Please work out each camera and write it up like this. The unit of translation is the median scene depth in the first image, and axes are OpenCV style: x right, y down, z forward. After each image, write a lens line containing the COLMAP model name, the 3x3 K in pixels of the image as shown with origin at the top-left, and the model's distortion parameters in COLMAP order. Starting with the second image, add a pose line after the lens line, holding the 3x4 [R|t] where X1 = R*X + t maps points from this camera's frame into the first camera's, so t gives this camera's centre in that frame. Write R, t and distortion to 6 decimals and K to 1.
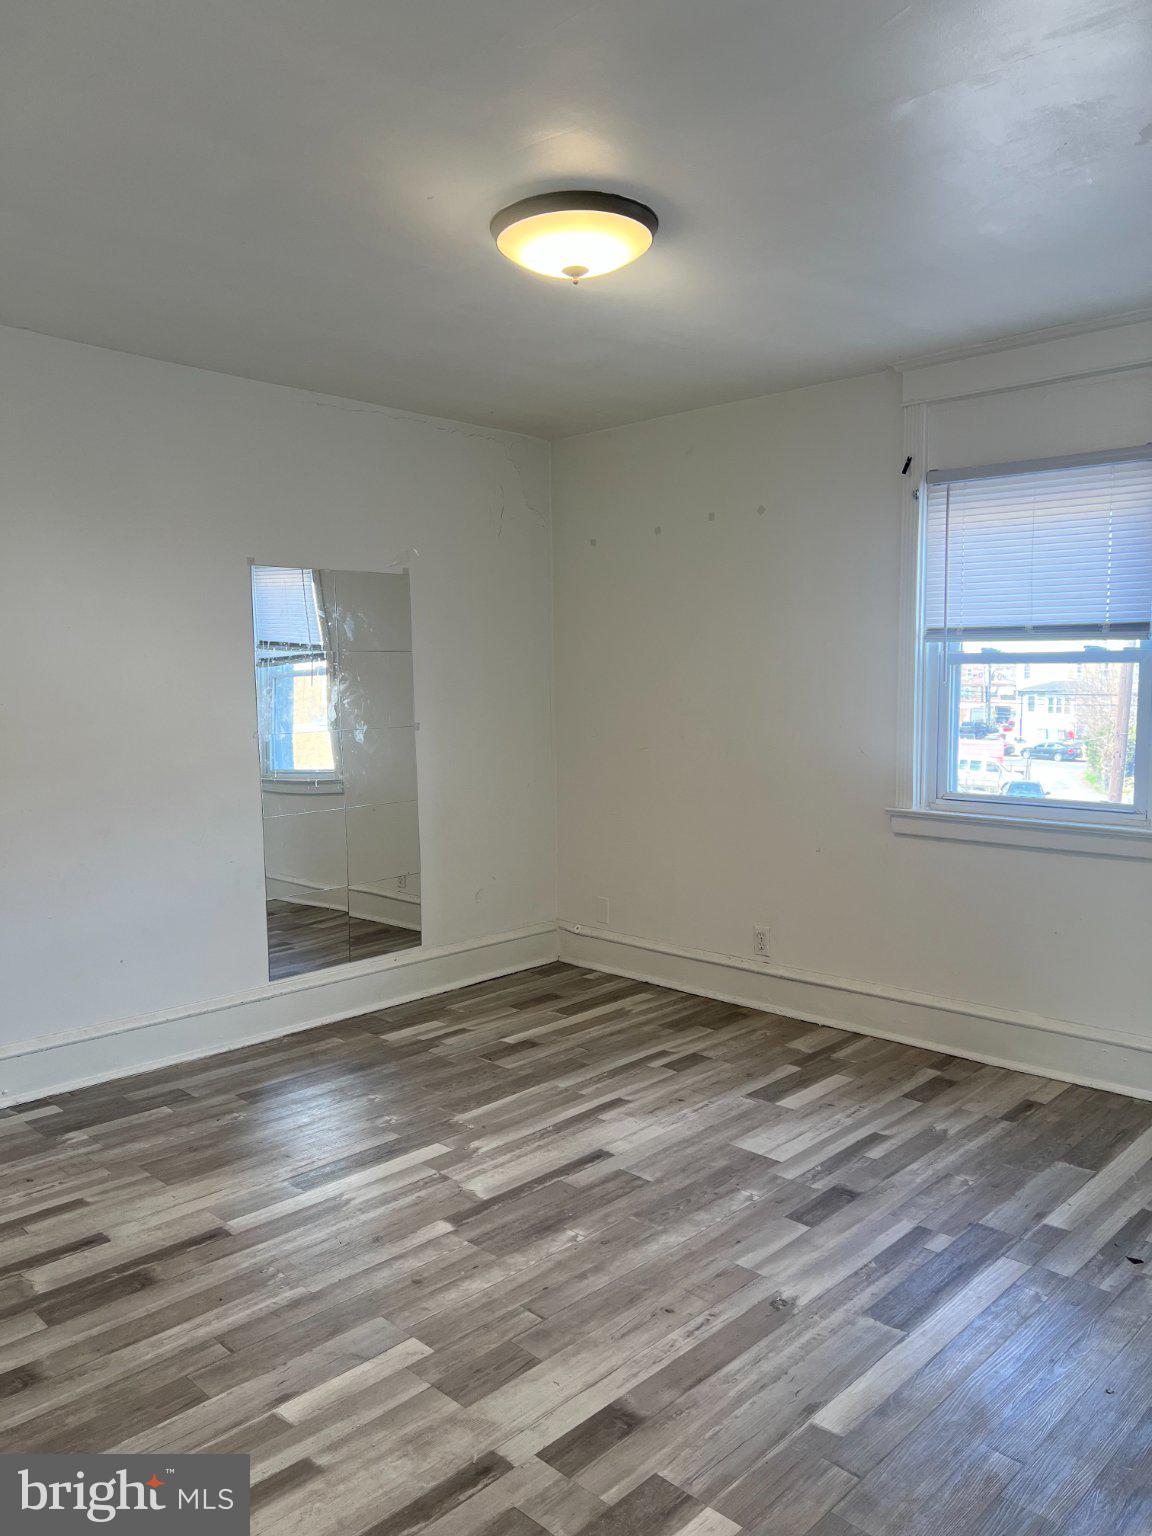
lens RADIAL K [[1145.8, 0, 578.9], [0, 1145.8, 765.7], [0, 0, 1]] dist [0.044727, -0.044818]
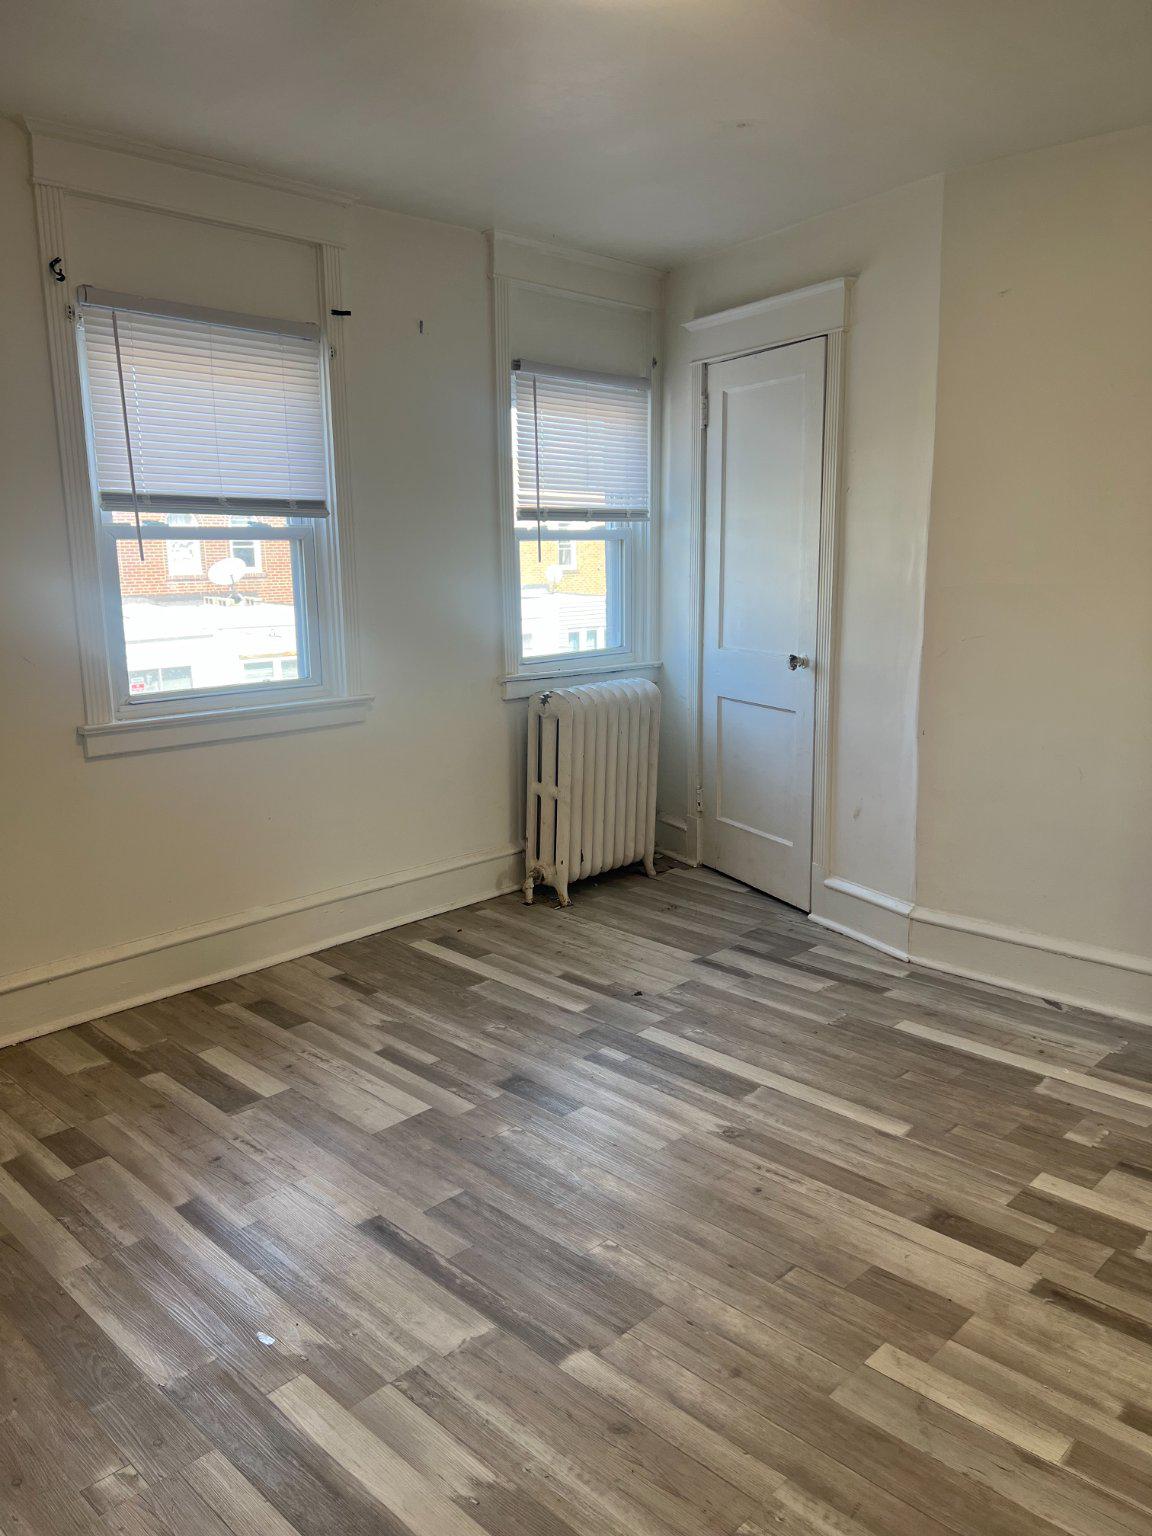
lens RADIAL K [[1145.8, 0, 573.9], [0, 1145.8, 773.1], [0, 0, 1]] dist [0.044727, -0.044818]
pose [[0.017072, -0.190084, 0.981619, -0.636541], [0.092155, 0.977883, 0.187757, -0.062966], [-0.995598, 0.087255, 0.034211, 0.832409]]
